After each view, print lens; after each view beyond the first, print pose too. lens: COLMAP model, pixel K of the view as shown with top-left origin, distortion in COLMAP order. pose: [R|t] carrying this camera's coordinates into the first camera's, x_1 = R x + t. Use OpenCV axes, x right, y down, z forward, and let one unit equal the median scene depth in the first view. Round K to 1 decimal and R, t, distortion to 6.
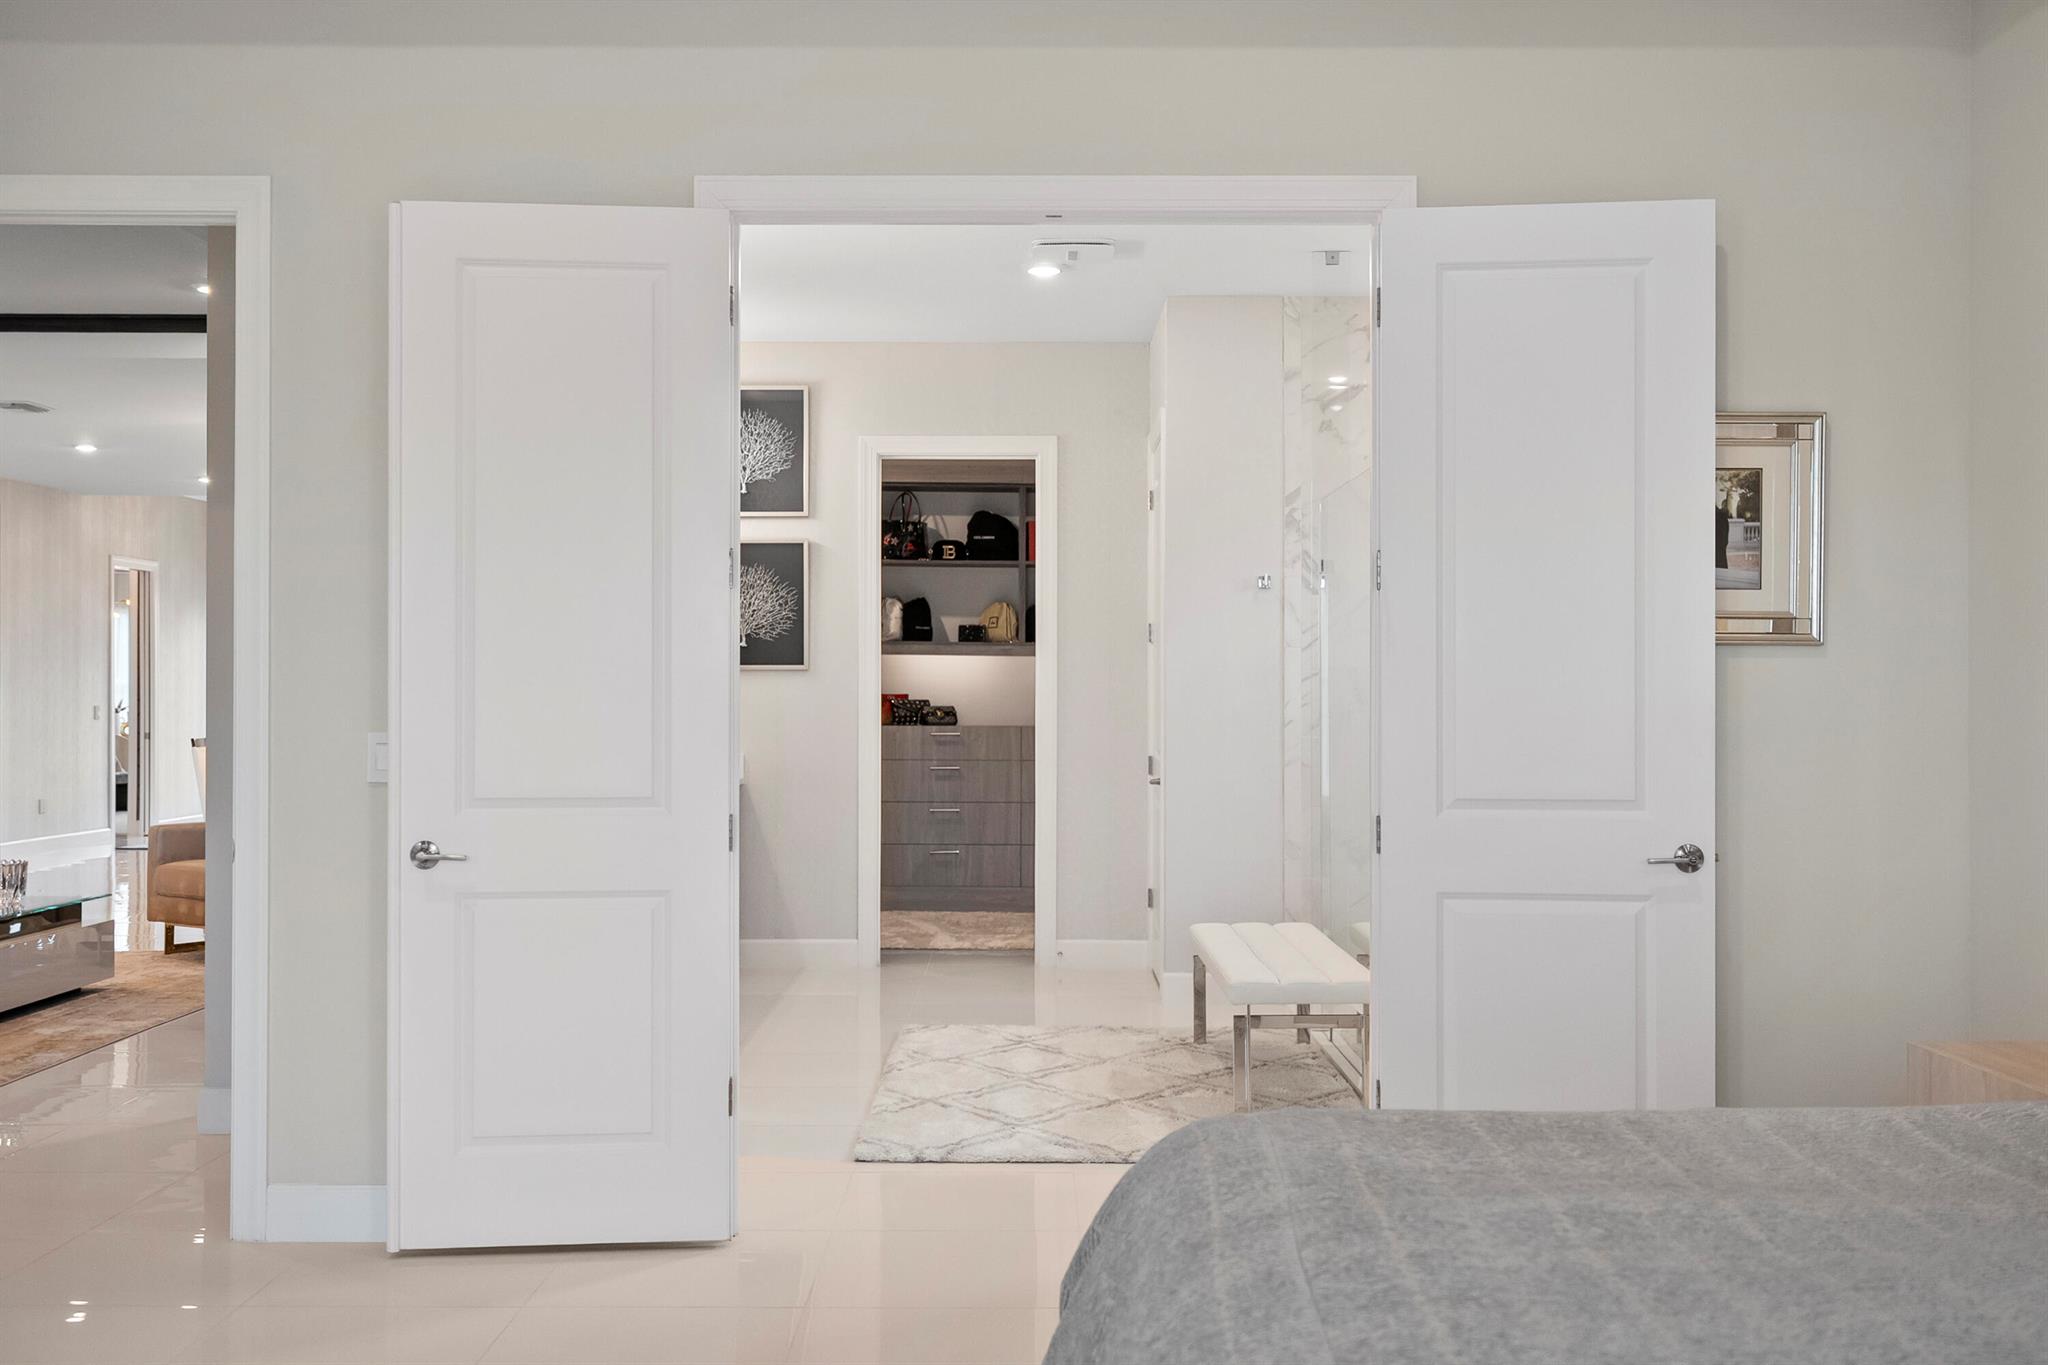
lens RADIAL K [[2045.4, 0, 1024.0], [0, 2045.4, 682.5], [0, 0, 1]] dist [0.001168, -0.002095]
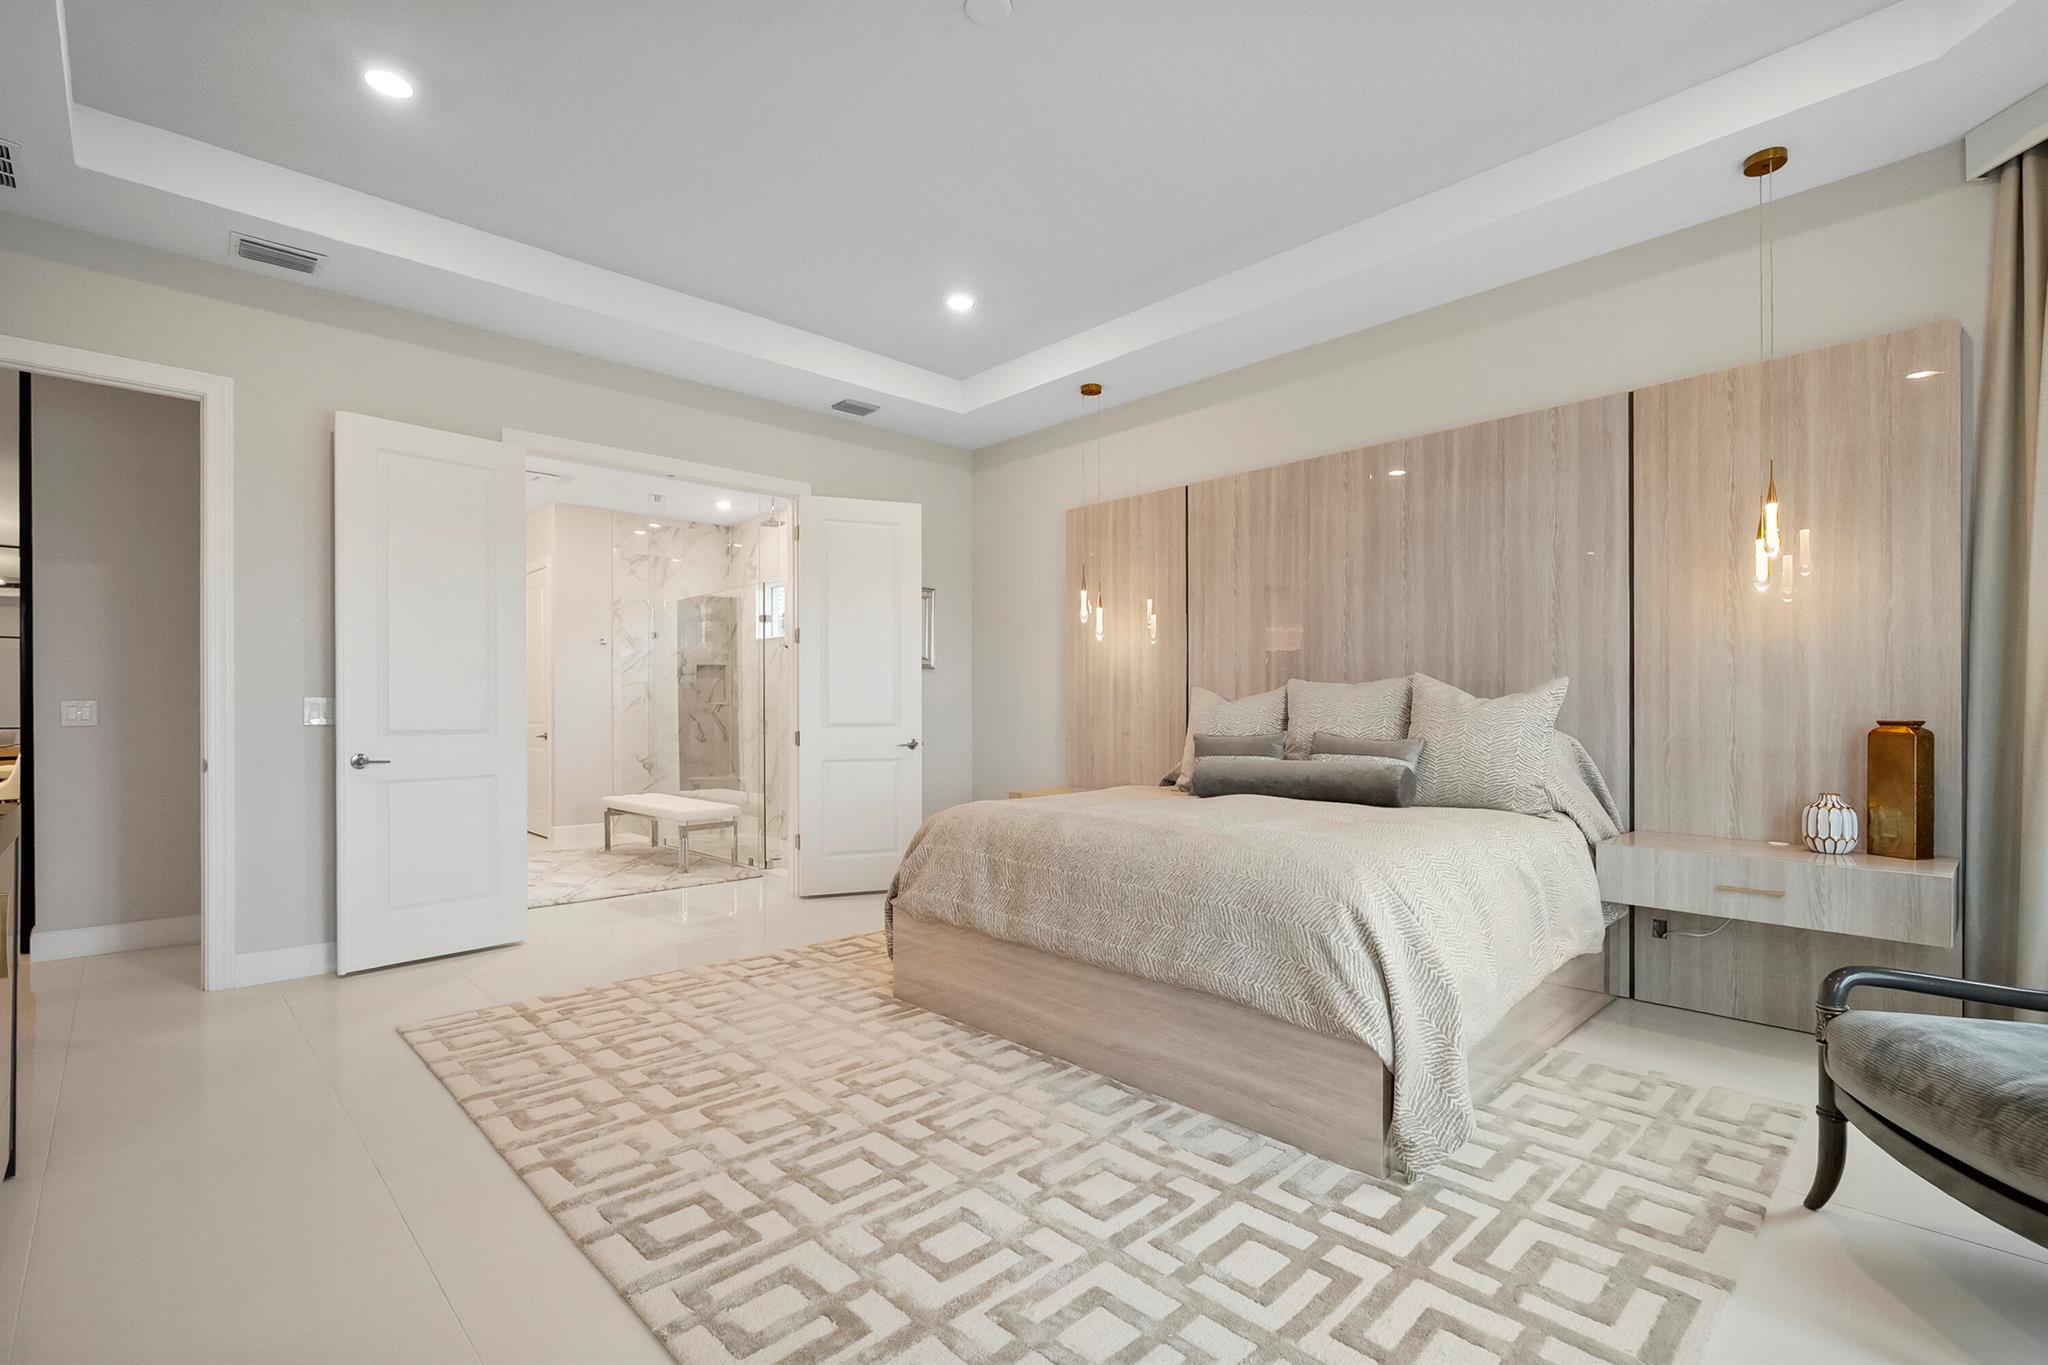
lens RADIAL K [[934.1, 0, 1023.7], [0, 934.1, 702.6], [0, 0, 1]] dist [-0.008163, -0.000106]
pose [[0.731799, 0.003652, 0.681511, -0.423156], [-0.003902, 0.999992, -0.001169, 0.028484], [-0.681510, -0.001804, 0.731807, -0.042109]]
